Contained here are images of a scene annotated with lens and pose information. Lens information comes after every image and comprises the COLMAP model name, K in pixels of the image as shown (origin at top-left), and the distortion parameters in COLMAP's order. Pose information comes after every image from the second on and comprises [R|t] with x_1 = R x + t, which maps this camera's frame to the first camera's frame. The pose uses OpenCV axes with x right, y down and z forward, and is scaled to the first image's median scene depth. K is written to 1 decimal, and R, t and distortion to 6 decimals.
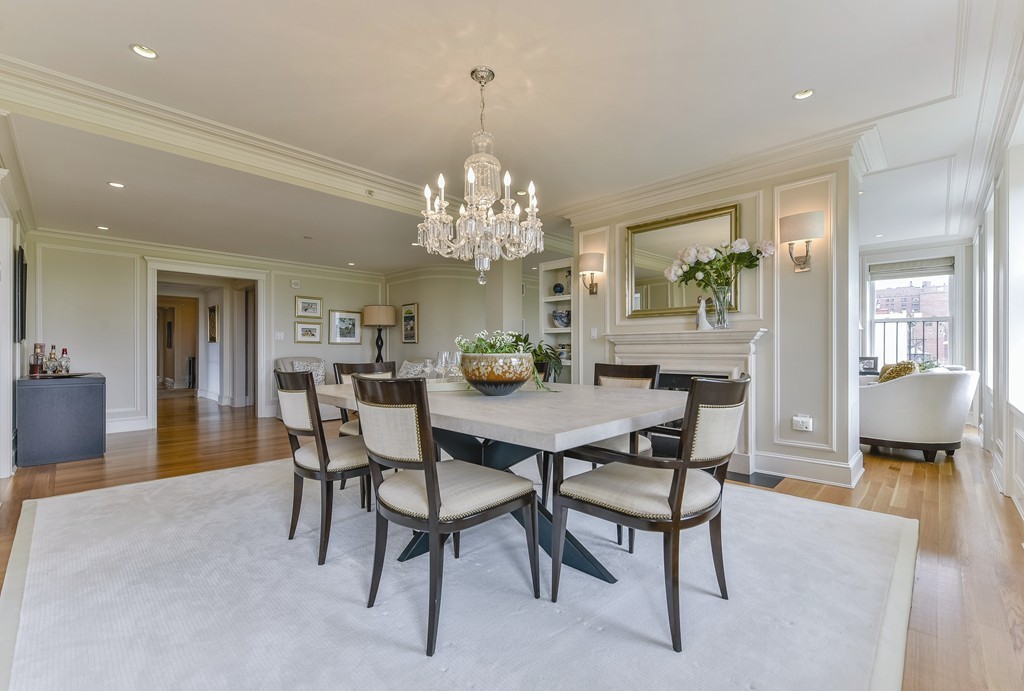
lens RADIAL K [[442.1, 0, 517.9], [0, 442.1, 347.8], [0, 0, 1]] dist [0.004142, 0.000225]
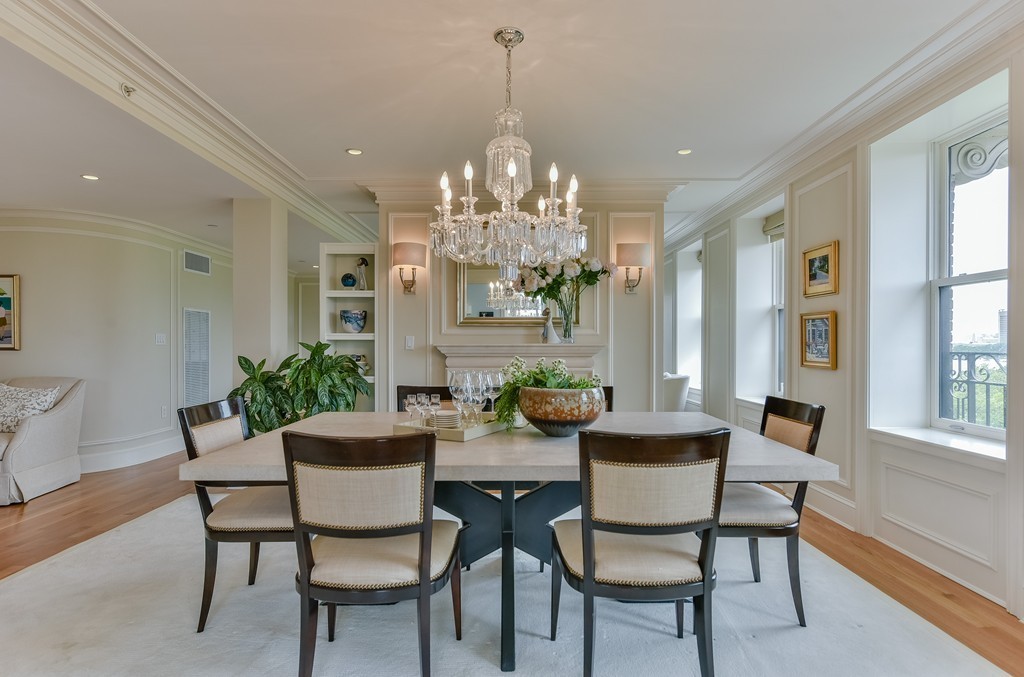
lens RADIAL K [[562.3, 0, 513.6], [0, 562.3, 346.6], [0, 0, 1]] dist [-0.002335, -0.000279]
pose [[0.717642, 0.000660, 0.696412, -0.475850], [-0.006941, 0.999957, 0.006205, -0.038190], [-0.696377, -0.009286, 0.717616, 0.158490]]
